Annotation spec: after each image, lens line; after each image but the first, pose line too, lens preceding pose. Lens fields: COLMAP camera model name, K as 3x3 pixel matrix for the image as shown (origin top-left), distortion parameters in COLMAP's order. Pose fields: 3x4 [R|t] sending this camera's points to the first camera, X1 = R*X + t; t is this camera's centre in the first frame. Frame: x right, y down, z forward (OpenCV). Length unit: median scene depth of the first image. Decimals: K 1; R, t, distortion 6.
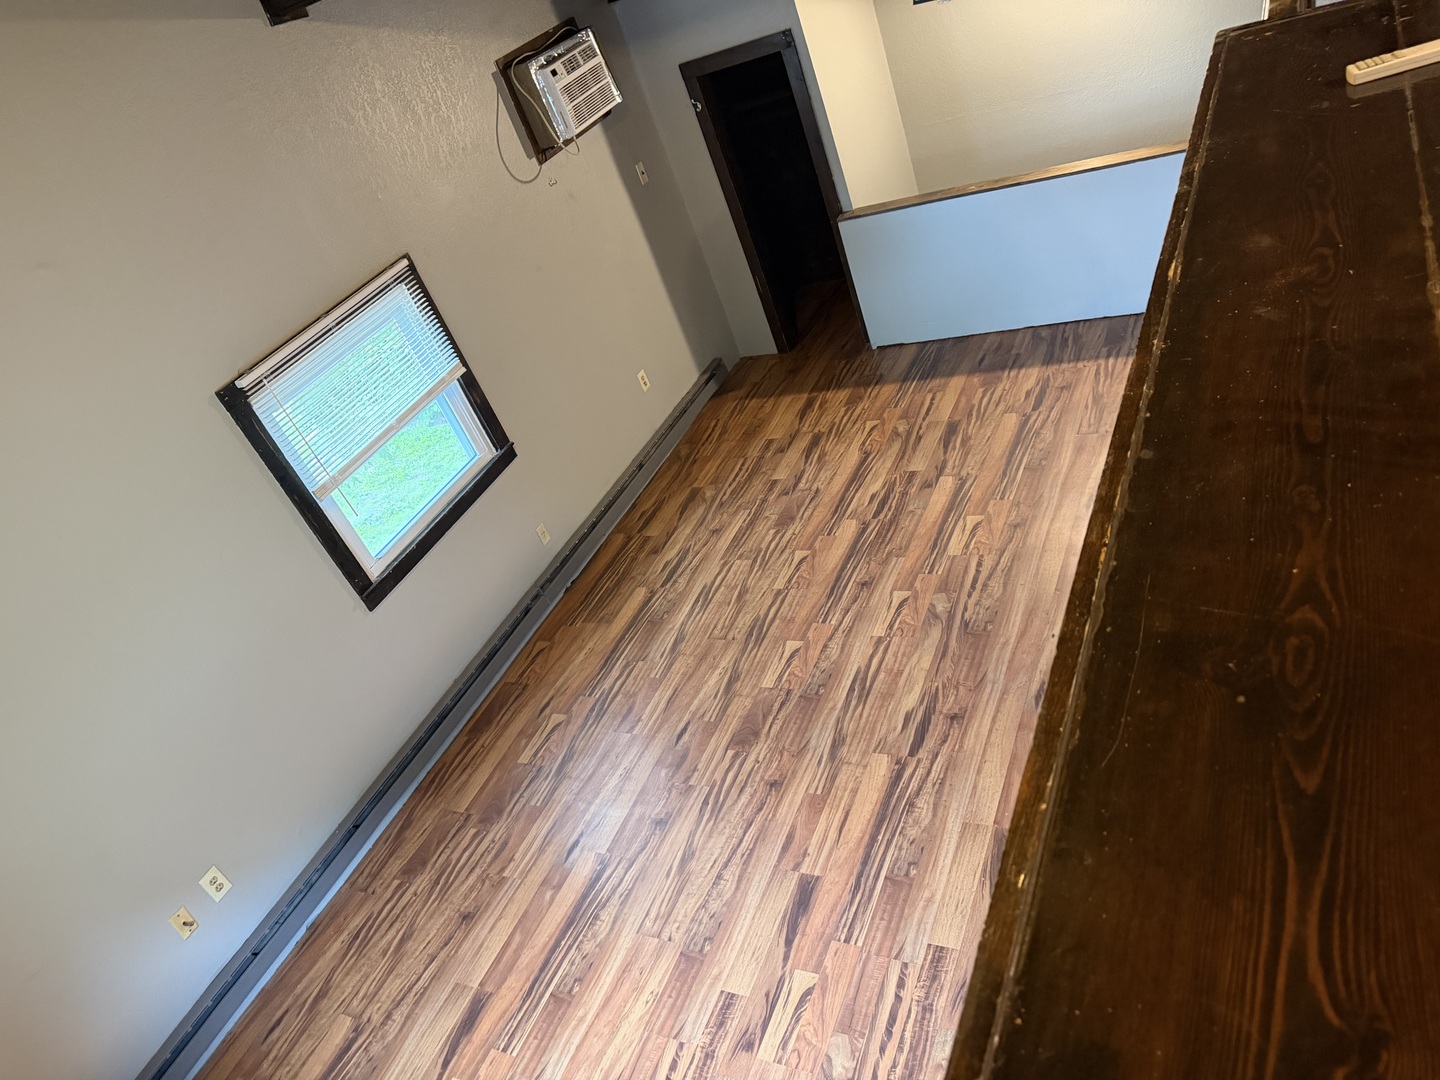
lens RADIAL K [[1020.0, 0, 720.0], [0, 1020.0, 540.0], [0, 0, 1]] dist [-0.003019, -0.004112]
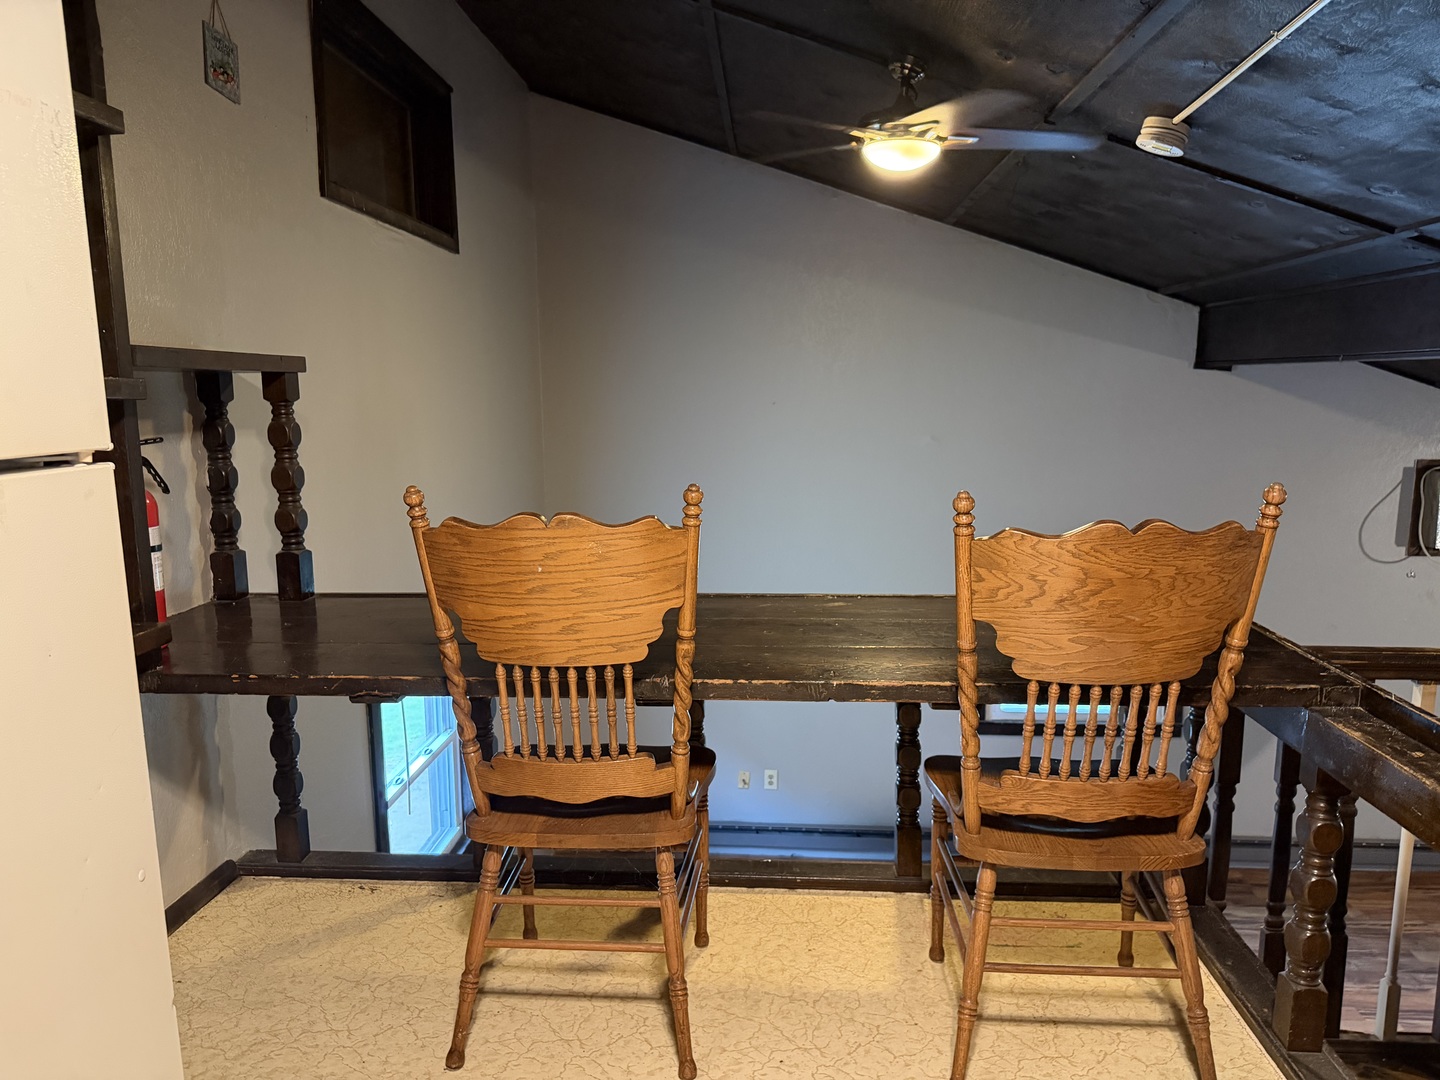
lens RADIAL K [[1020.0, 0, 720.0], [0, 1020.0, 540.0], [0, 0, 1]] dist [-0.003019, -0.004112]
pose [[0.356851, 0.465713, -0.809796, 0.537051], [-0.615887, 0.769076, 0.170893, -0.160839], [0.702382, 0.437759, 0.561272, -0.120720]]
